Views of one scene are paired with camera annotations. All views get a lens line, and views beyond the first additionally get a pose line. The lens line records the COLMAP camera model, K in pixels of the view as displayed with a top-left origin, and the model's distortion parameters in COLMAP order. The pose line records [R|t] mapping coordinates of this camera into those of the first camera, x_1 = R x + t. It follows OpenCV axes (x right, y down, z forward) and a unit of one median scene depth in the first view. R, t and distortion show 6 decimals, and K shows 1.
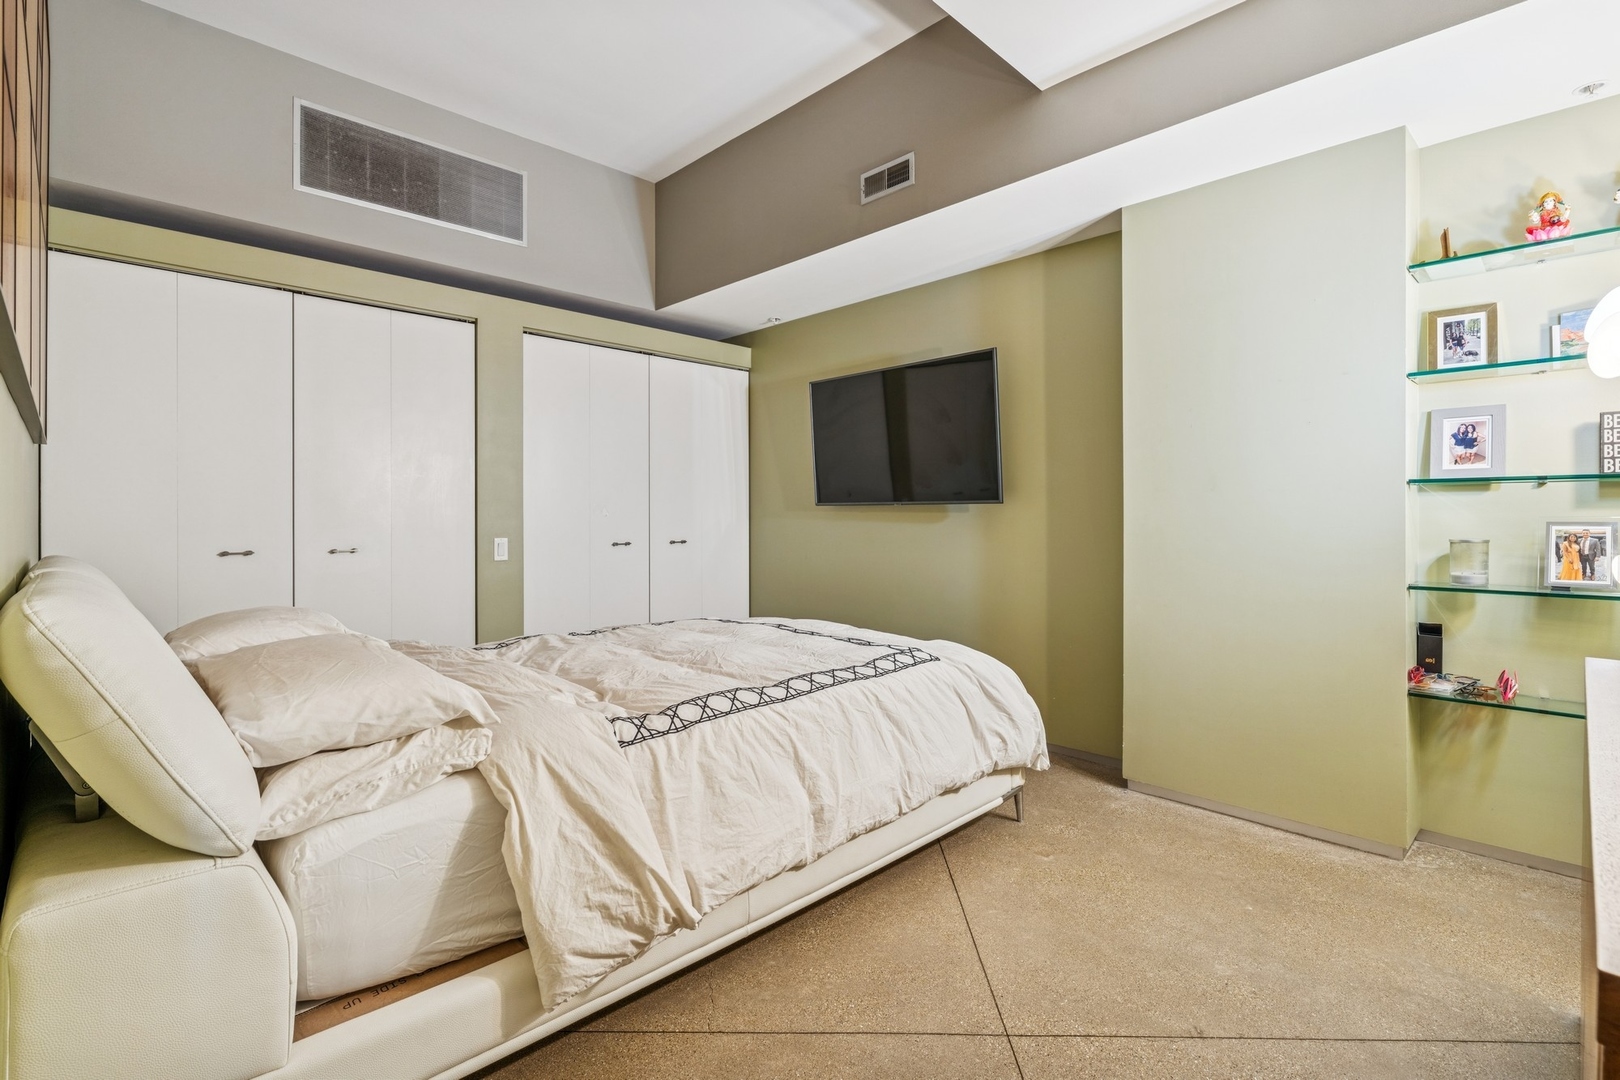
lens RADIAL K [[749.4, 0, 807.8], [0, 749.4, 523.3], [0, 0, 1]] dist [-0.009237, 0.002201]
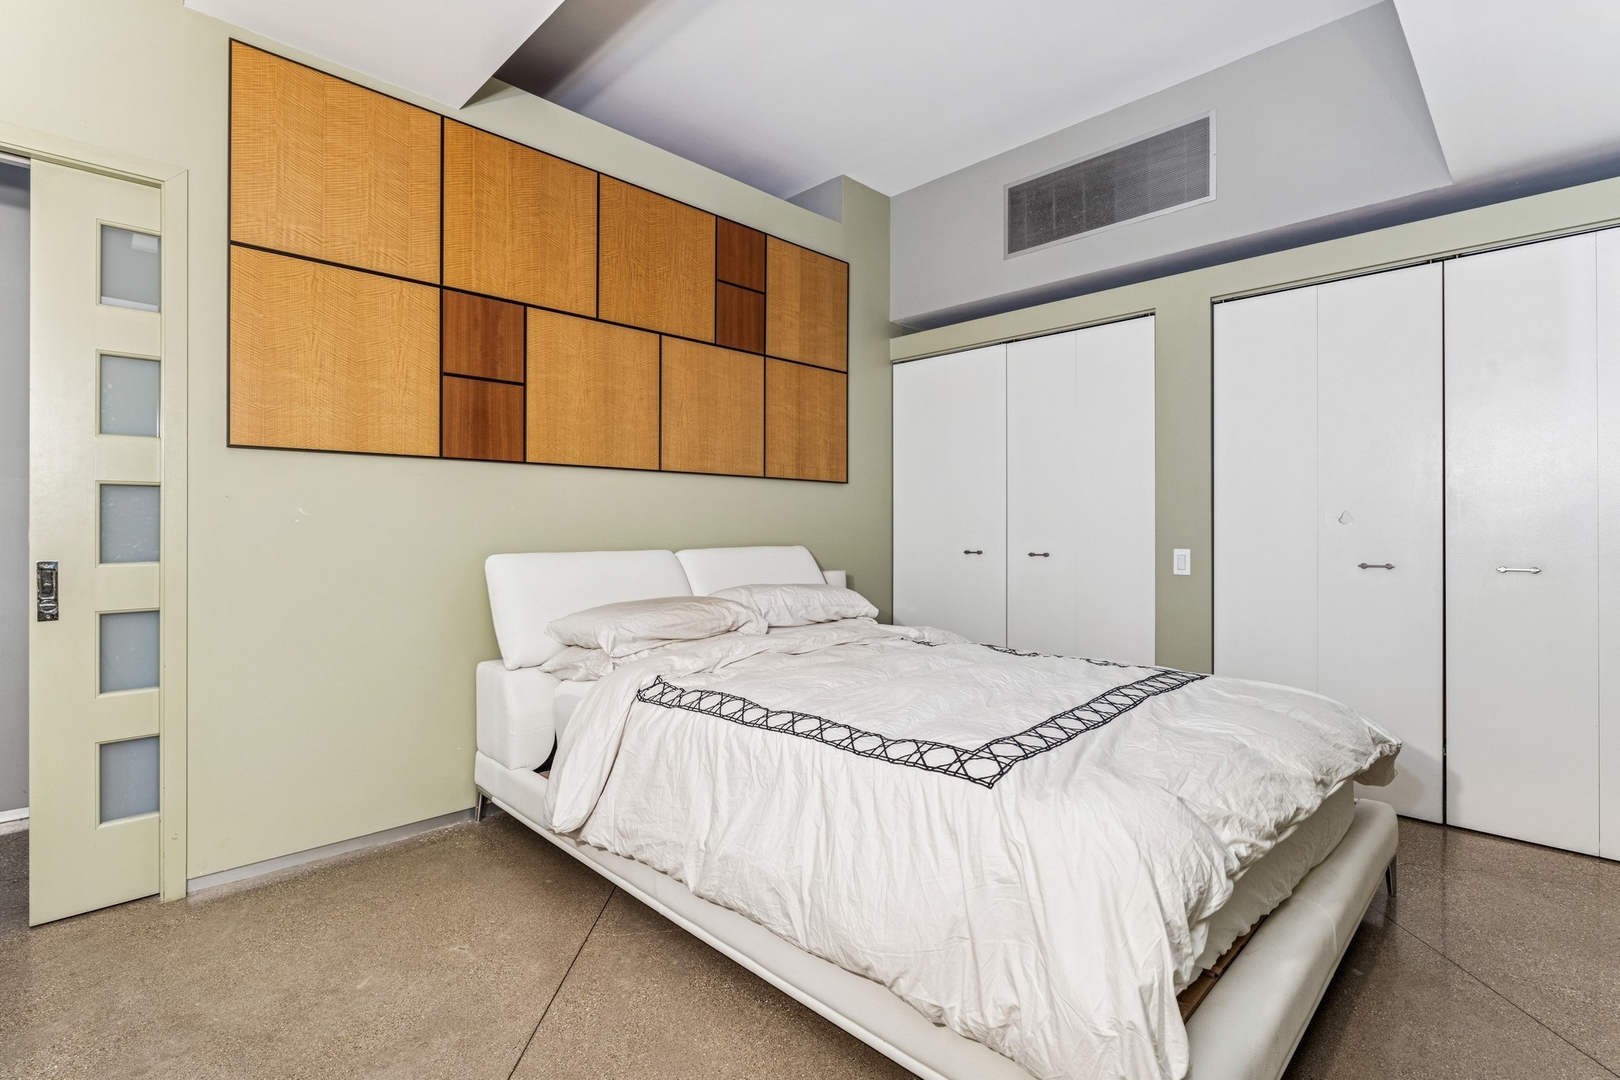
lens RADIAL K [[749.4, 0, 808.3], [0, 749.4, 533.9], [0, 0, 1]] dist [-0.009237, 0.002201]
pose [[0.012747, 0.008449, -0.999883, 0.647455], [-0.012762, 0.999884, 0.008286, -0.000386], [0.999837, 0.012655, 0.012854, 0.783403]]
